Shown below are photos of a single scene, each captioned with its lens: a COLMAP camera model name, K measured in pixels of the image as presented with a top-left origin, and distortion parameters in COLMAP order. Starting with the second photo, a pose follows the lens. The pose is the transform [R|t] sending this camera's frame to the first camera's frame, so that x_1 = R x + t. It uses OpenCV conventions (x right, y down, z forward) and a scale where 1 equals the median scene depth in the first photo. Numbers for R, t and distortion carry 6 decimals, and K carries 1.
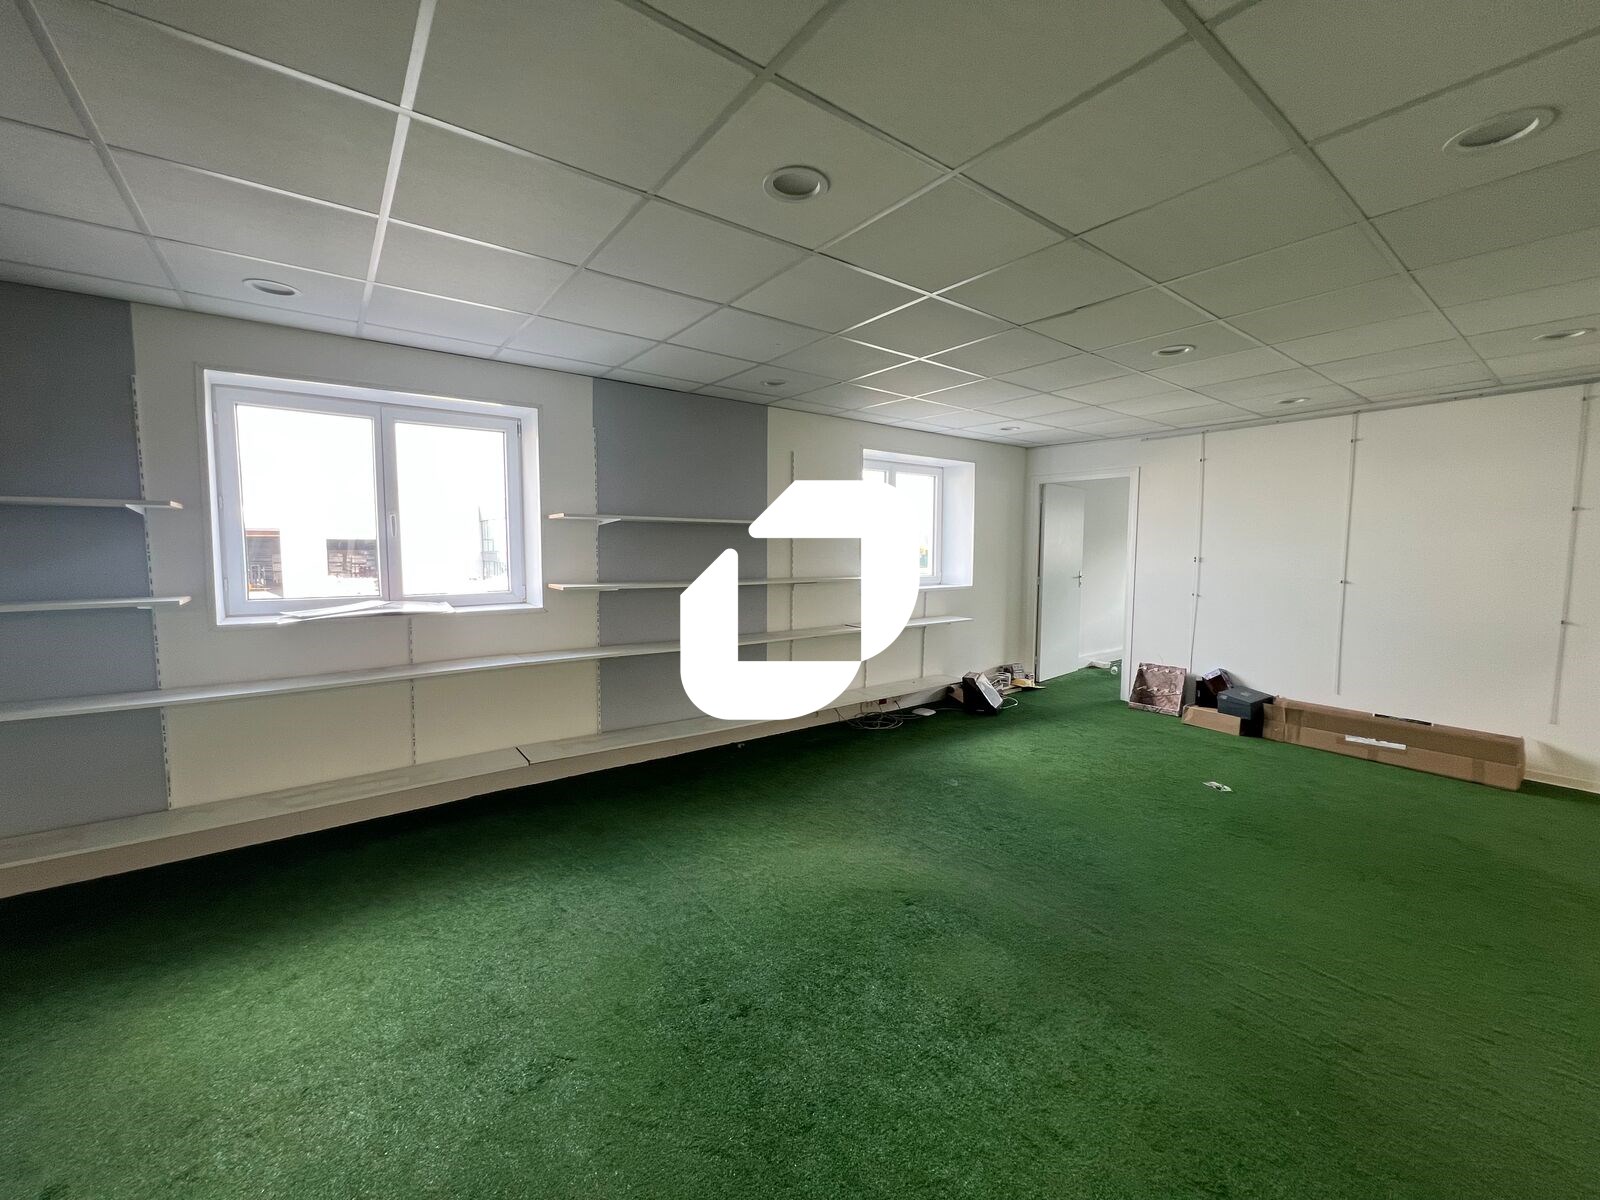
lens RADIAL K [[640.7, 0, 806.4], [0, 640.7, 598.2], [0, 0, 1]] dist [-0.001453, -0.000111]
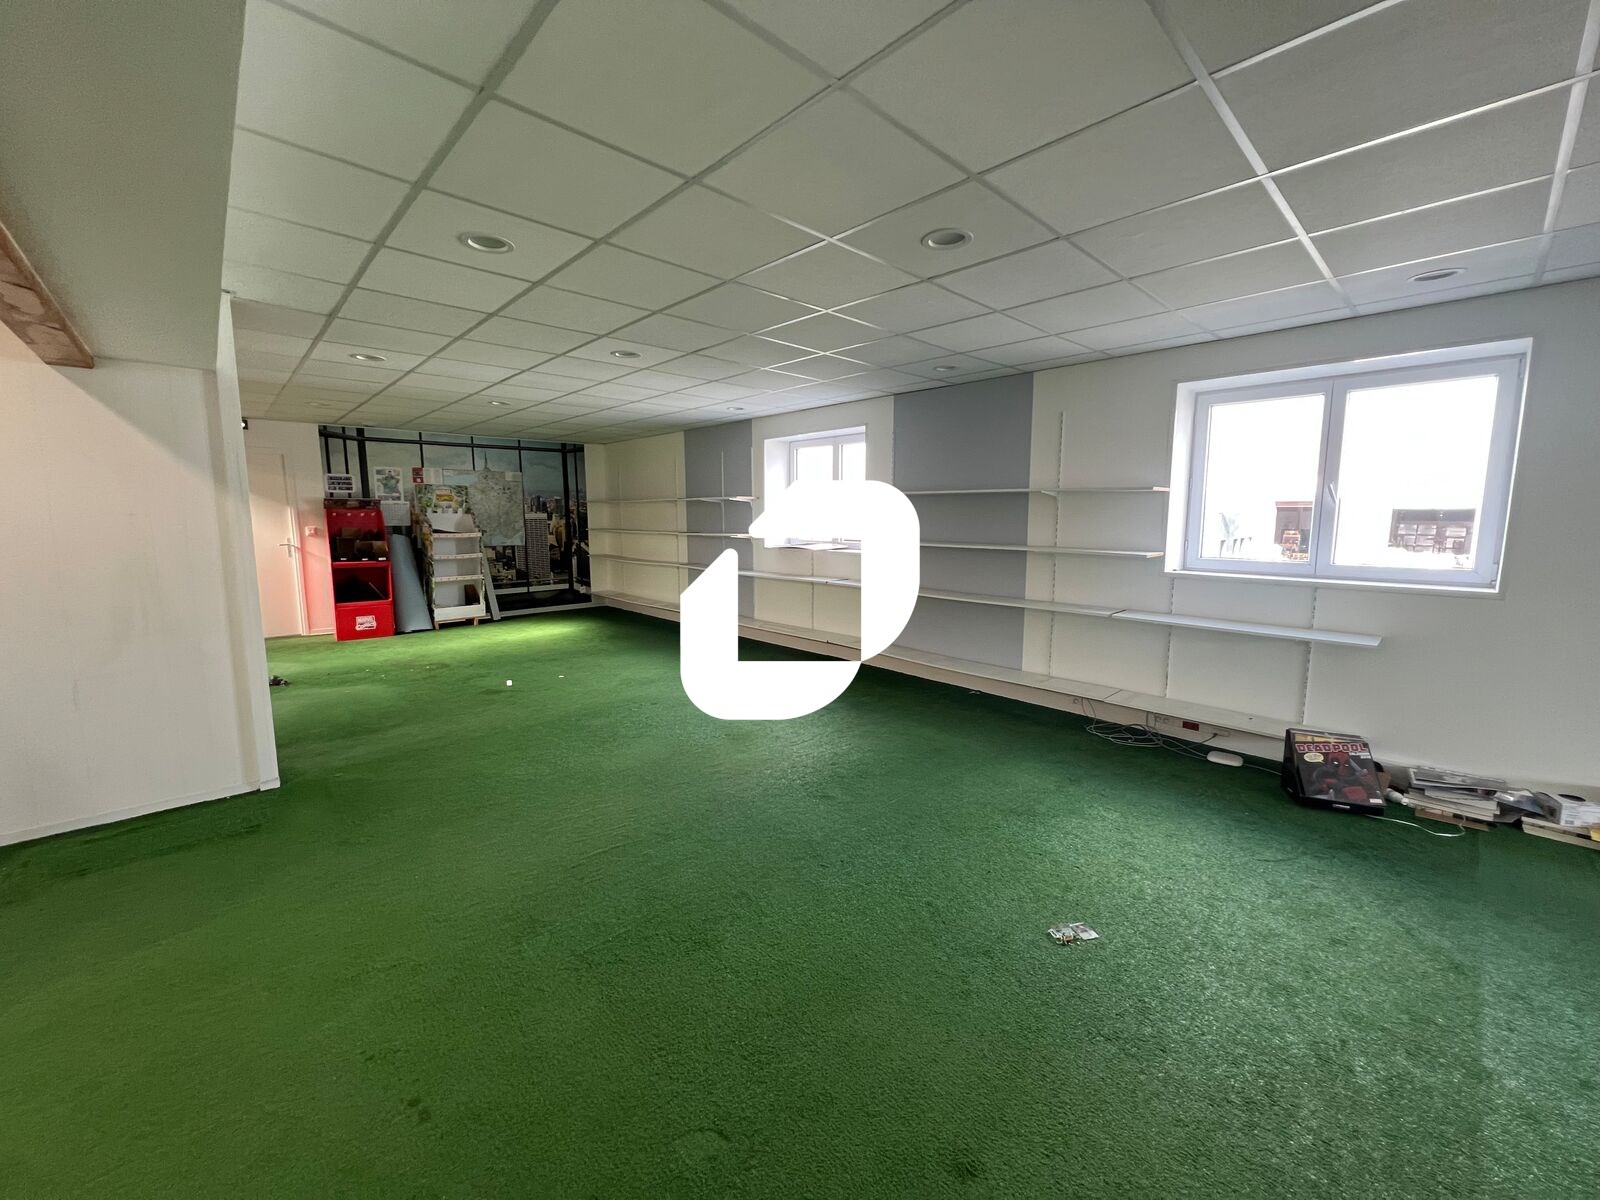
lens RADIAL K [[640.7, 0, 803.5], [0, 640.7, 594.4], [0, 0, 1]] dist [-0.001453, -0.000111]
pose [[0.099637, 0.122044, -0.987511, 0.854508], [-0.082936, 0.990015, 0.113985, -0.038208], [0.991561, 0.070543, 0.108764, 0.510309]]
